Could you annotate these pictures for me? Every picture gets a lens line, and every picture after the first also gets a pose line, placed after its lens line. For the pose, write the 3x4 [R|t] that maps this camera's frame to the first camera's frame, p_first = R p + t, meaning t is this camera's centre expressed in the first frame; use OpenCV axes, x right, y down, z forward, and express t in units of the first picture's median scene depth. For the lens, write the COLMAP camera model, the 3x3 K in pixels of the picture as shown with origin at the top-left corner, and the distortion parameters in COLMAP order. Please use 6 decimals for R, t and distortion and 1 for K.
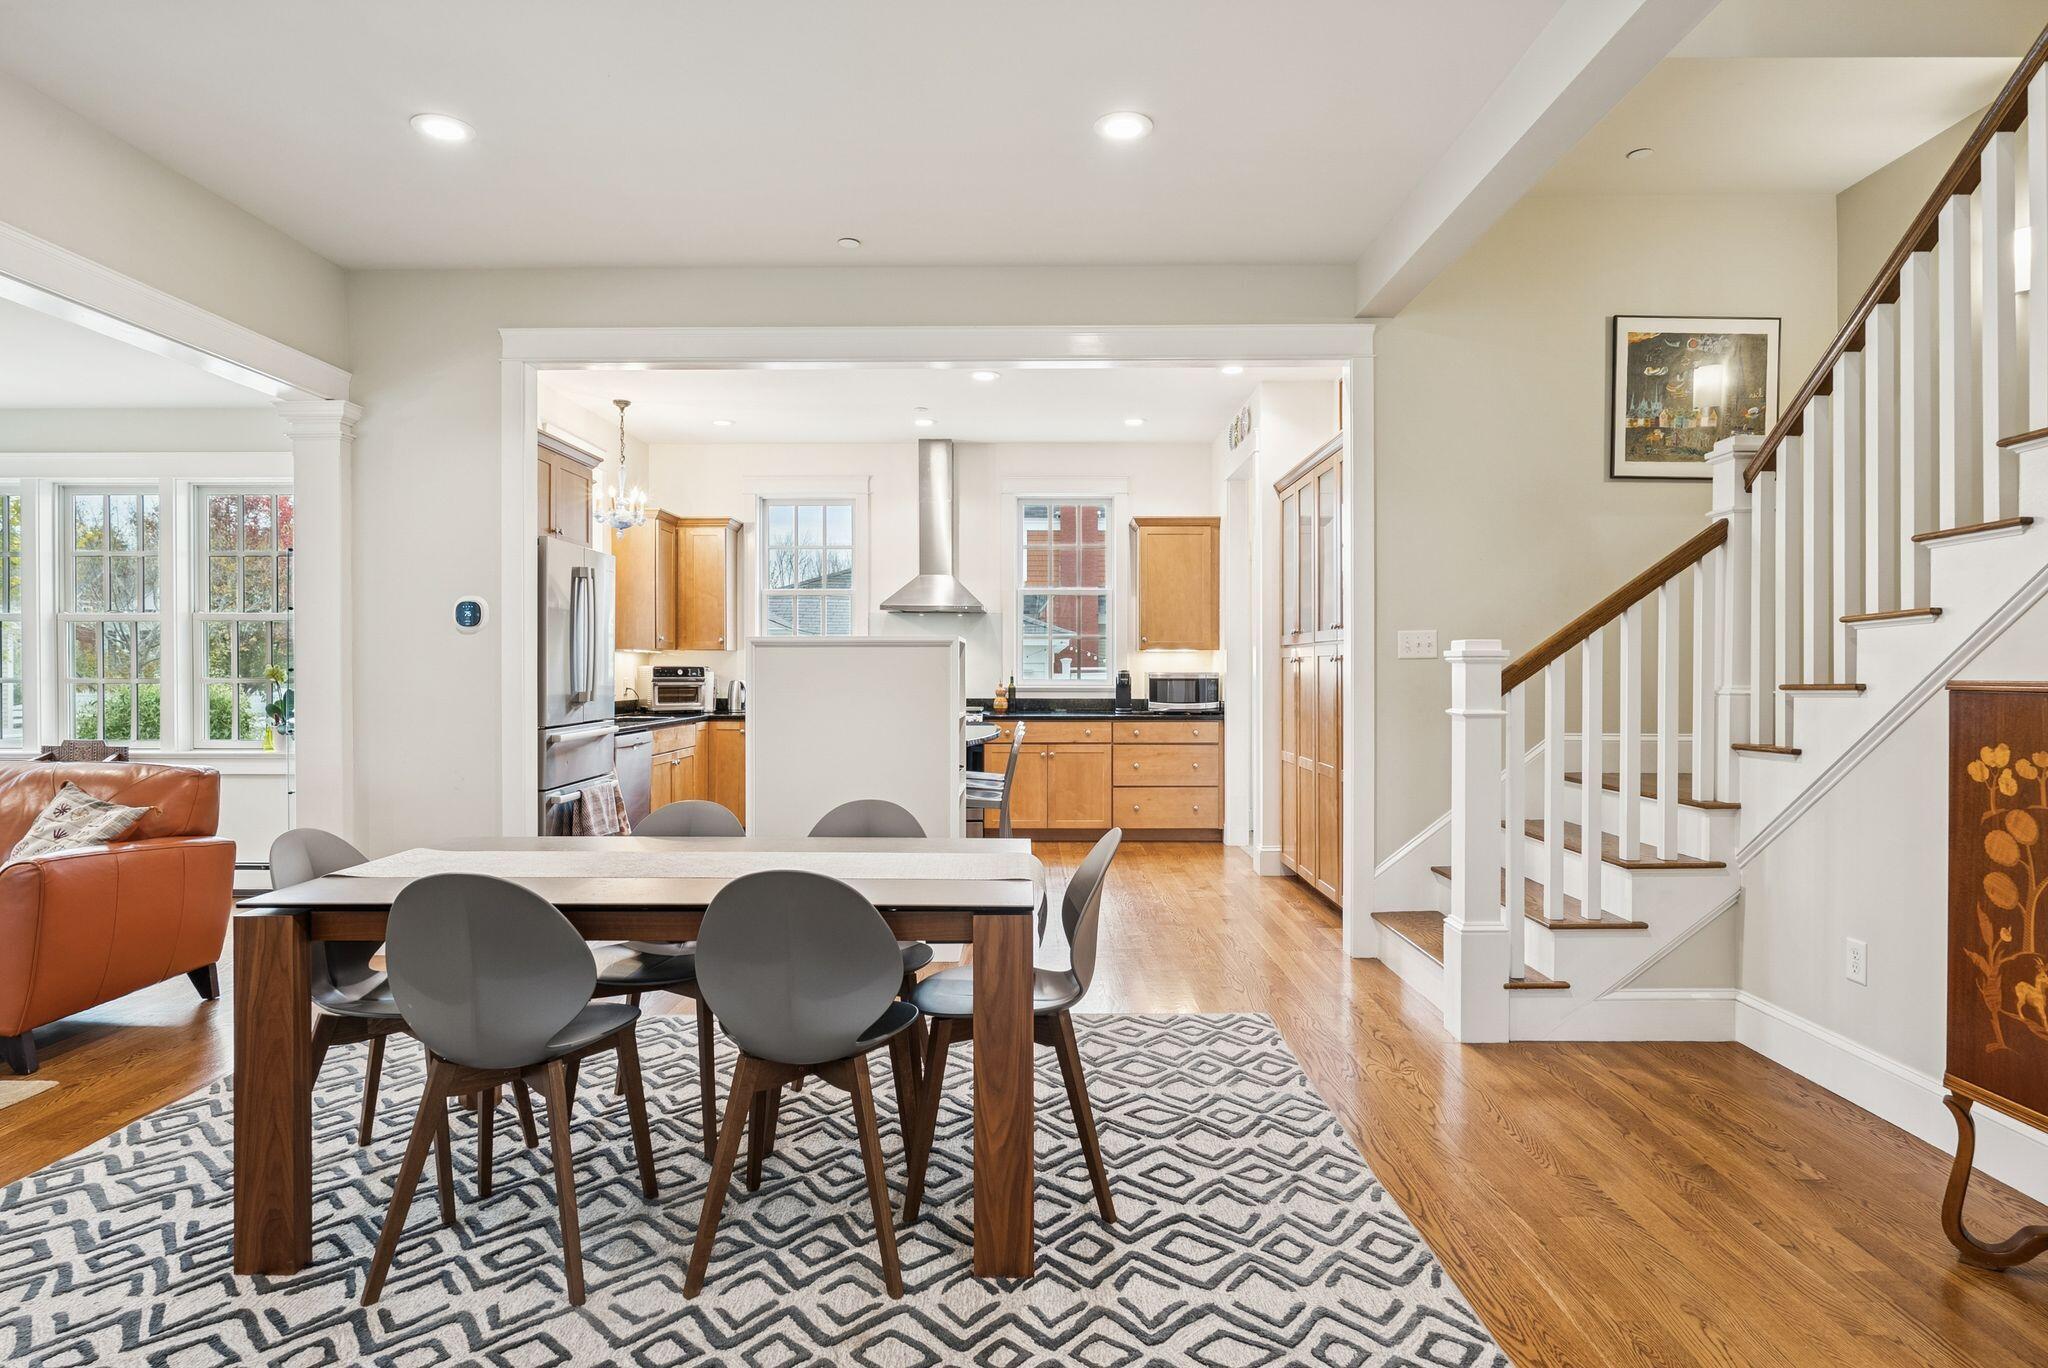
lens RADIAL K [[1100.1, 0, 1024.0], [0, 1100.1, 684.0], [0, 0, 1]] dist [-0.002859, -0.000194]
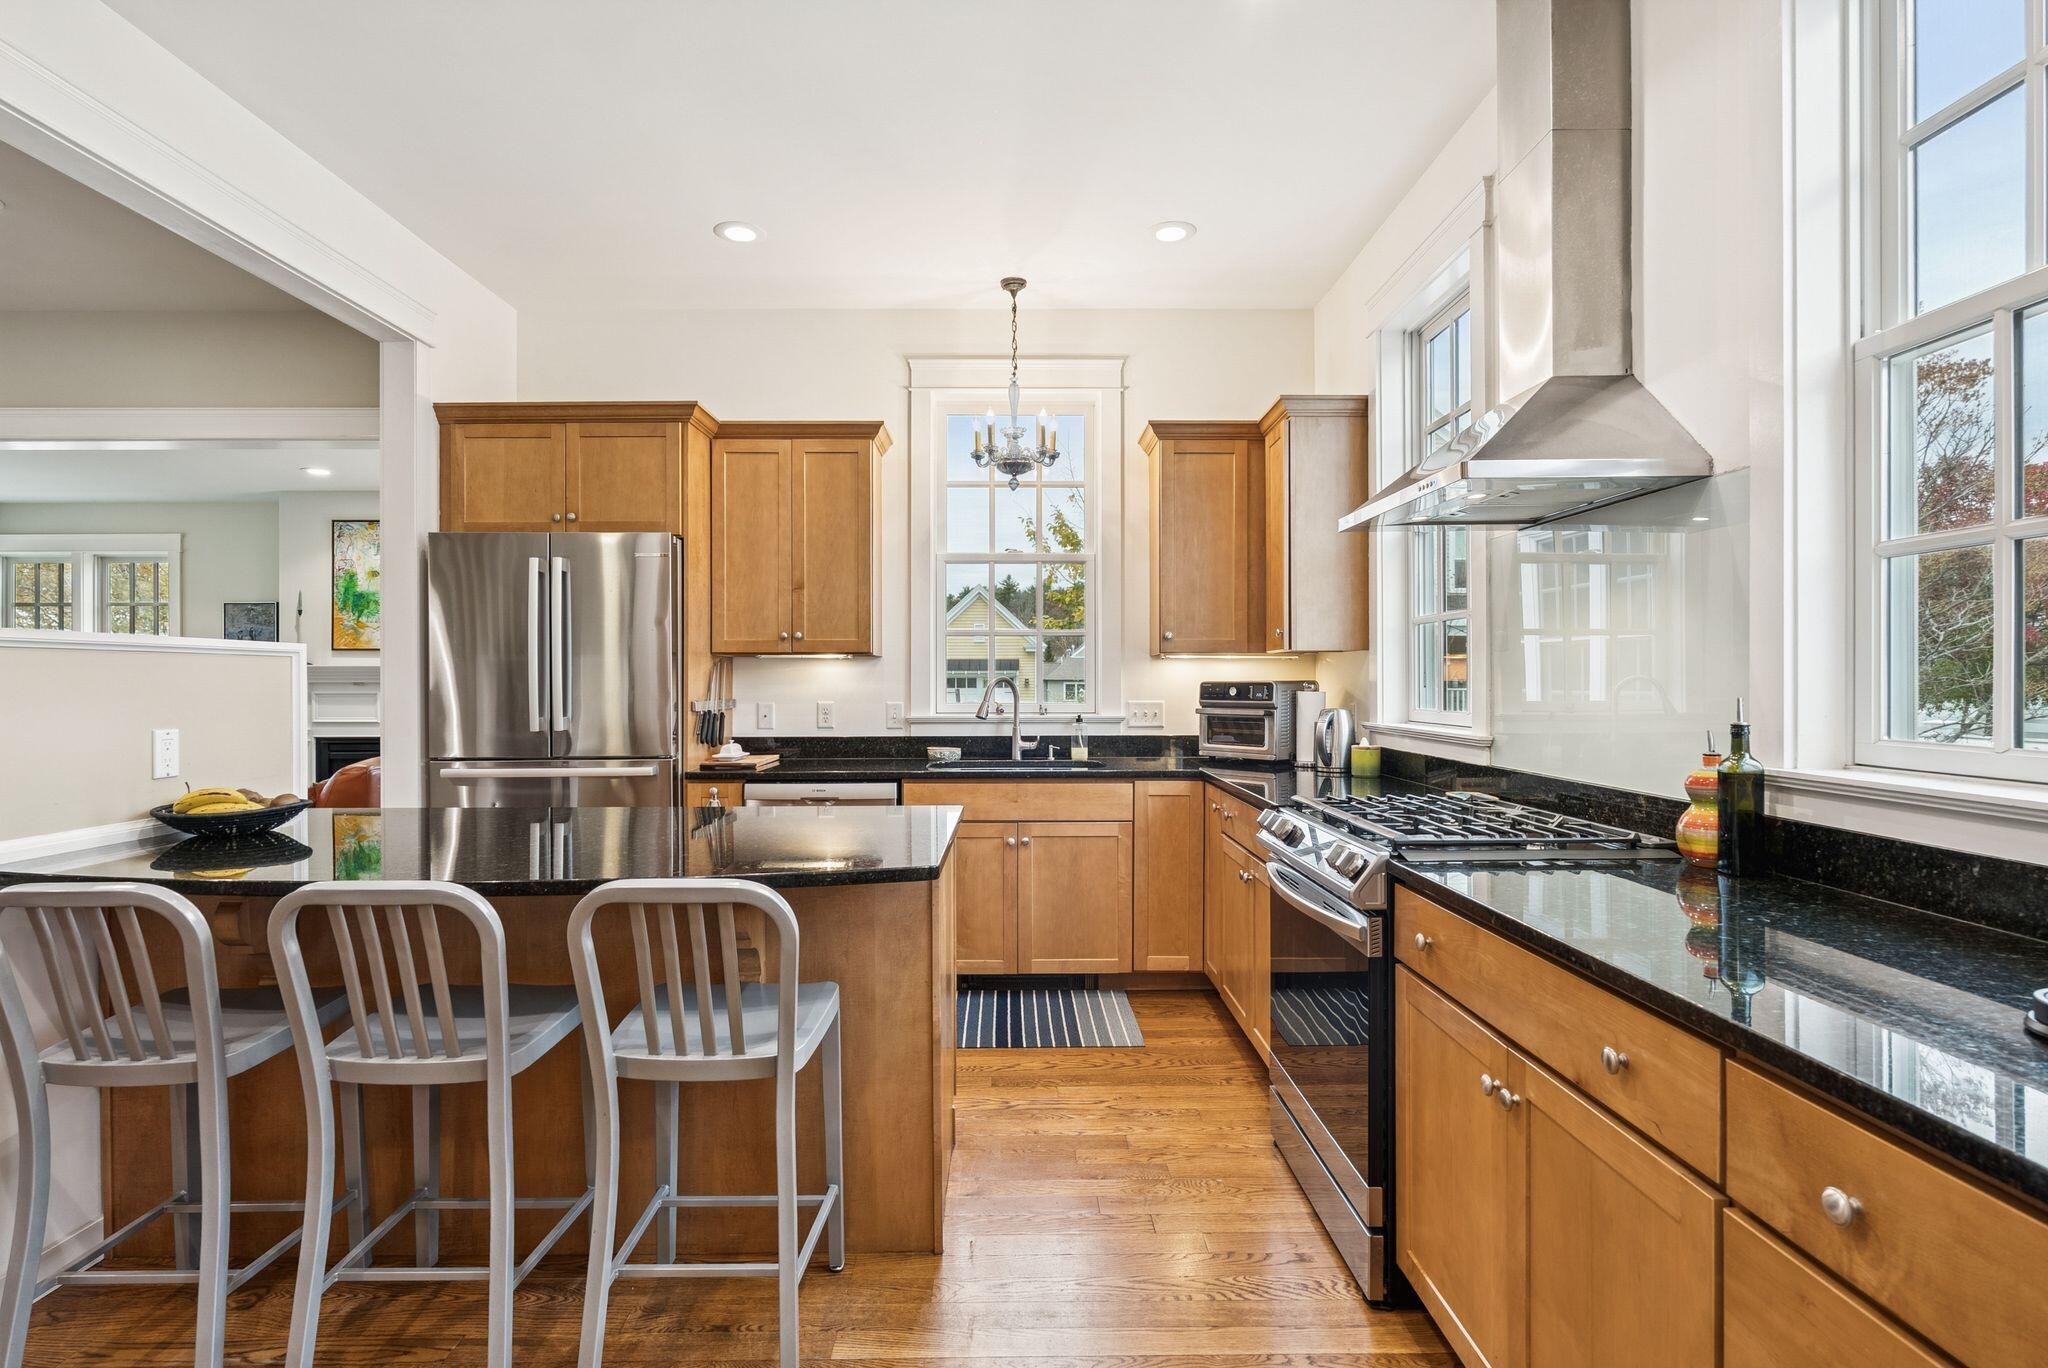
lens RADIAL K [[1008.0, 0, 1024.0], [0, 1008.0, 684.0], [0, 0, 1]] dist [-0.000135, -0.000165]
pose [[0.029720, 0.003684, -0.999551, 0.264664], [-0.010466, 0.999940, 0.003374, -0.019566], [0.999503, 0.010361, 0.029757, 1.095761]]
